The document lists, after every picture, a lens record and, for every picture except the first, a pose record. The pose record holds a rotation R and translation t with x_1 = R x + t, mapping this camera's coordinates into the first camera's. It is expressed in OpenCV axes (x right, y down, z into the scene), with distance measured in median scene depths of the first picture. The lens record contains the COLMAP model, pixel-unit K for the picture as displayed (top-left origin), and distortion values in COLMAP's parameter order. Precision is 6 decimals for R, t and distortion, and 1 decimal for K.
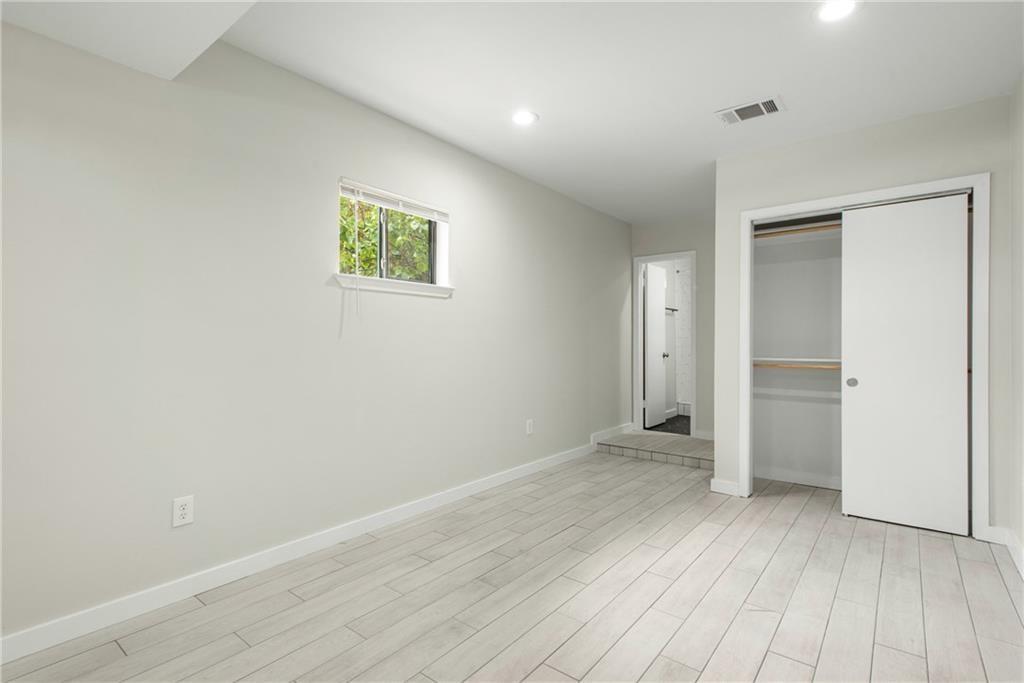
lens RADIAL K [[493.4, 0, 510.8], [0, 493.4, 342.1], [0, 0, 1]] dist [0.019609, -0.001932]
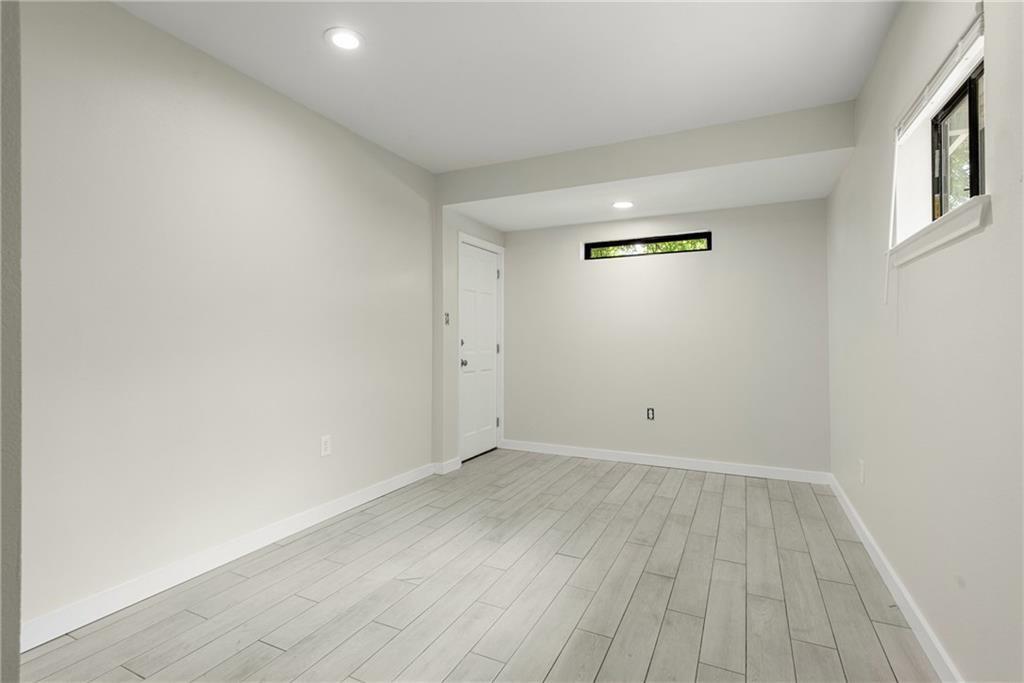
lens RADIAL K [[493.4, 0, 511.7], [0, 493.4, 340.0], [0, 0, 1]] dist [0.019609, -0.001932]
pose [[-0.975920, -0.004440, -0.218084, 0.480806], [-0.004174, 0.999990, -0.001678, 0.003737], [0.218089, -0.000727, -0.975929, 1.952379]]
